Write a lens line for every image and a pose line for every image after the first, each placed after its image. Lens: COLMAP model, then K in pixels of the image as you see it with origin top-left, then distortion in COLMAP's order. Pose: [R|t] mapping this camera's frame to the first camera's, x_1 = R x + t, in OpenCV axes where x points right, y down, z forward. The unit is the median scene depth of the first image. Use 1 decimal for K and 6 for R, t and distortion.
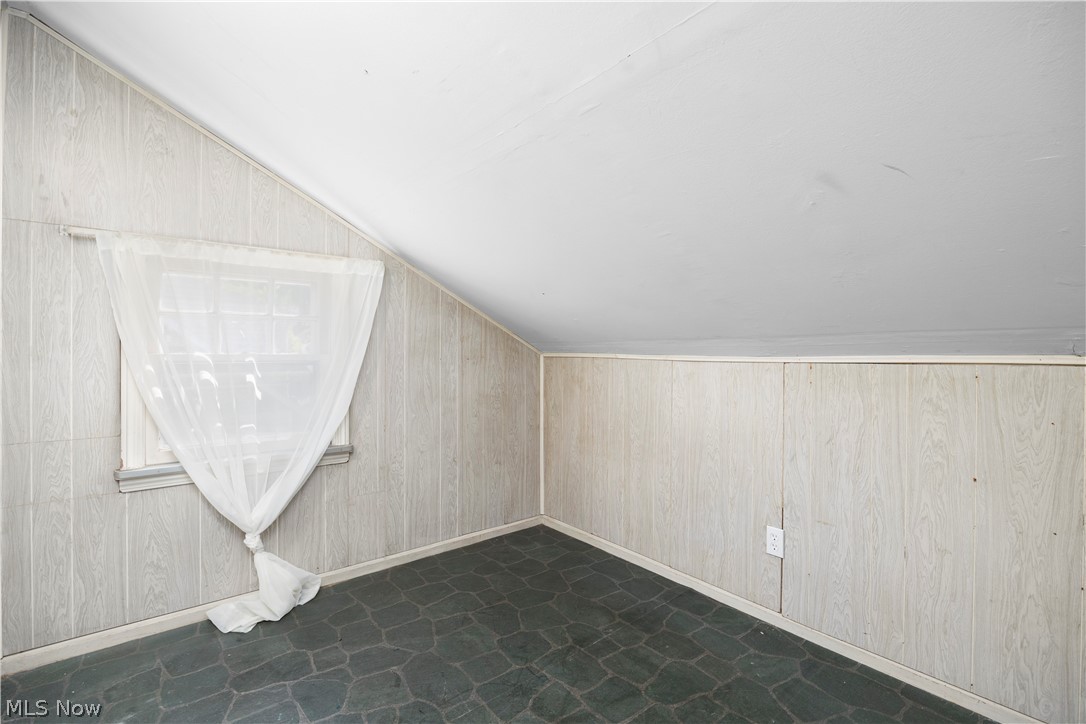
lens RADIAL K [[497.8, 0, 541.1], [0, 497.8, 354.5], [0, 0, 1]] dist [-0.012391, 0.000679]
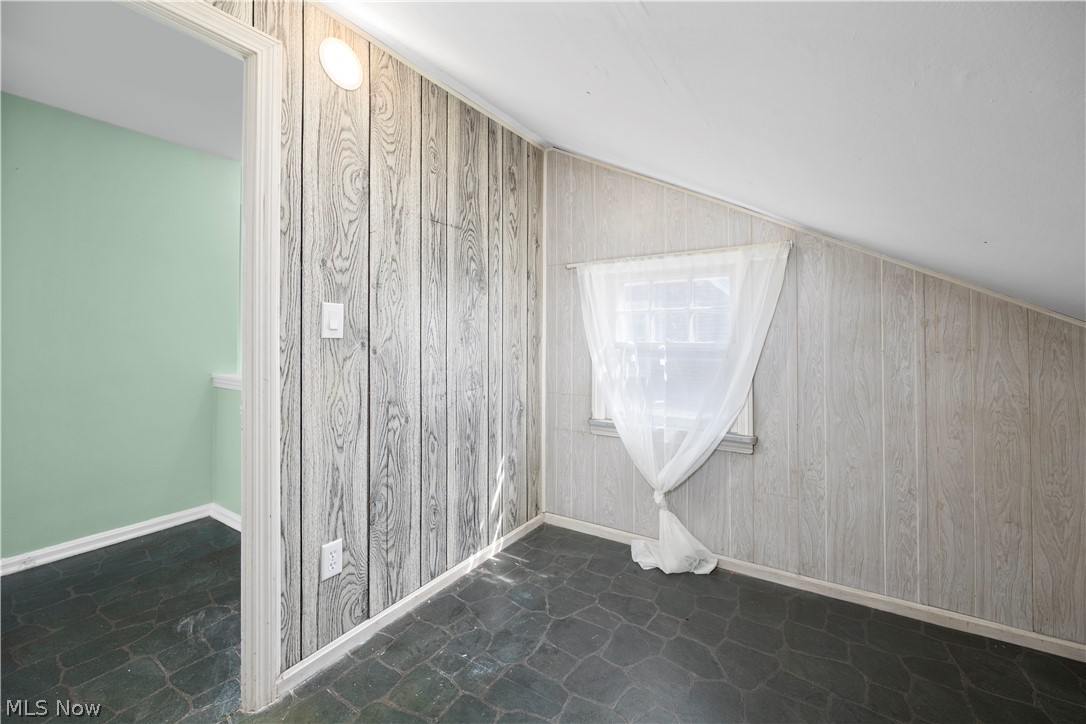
lens RADIAL K [[450.8, 0, 544.8], [0, 450.8, 334.8], [0, 0, 1]] dist [0.000838, 0.000066]
pose [[0.311652, -0.012982, -0.950107, 0.313386], [-0.012498, 0.999764, -0.017760, 0.003152], [0.950114, 0.017409, 0.311417, 0.321084]]
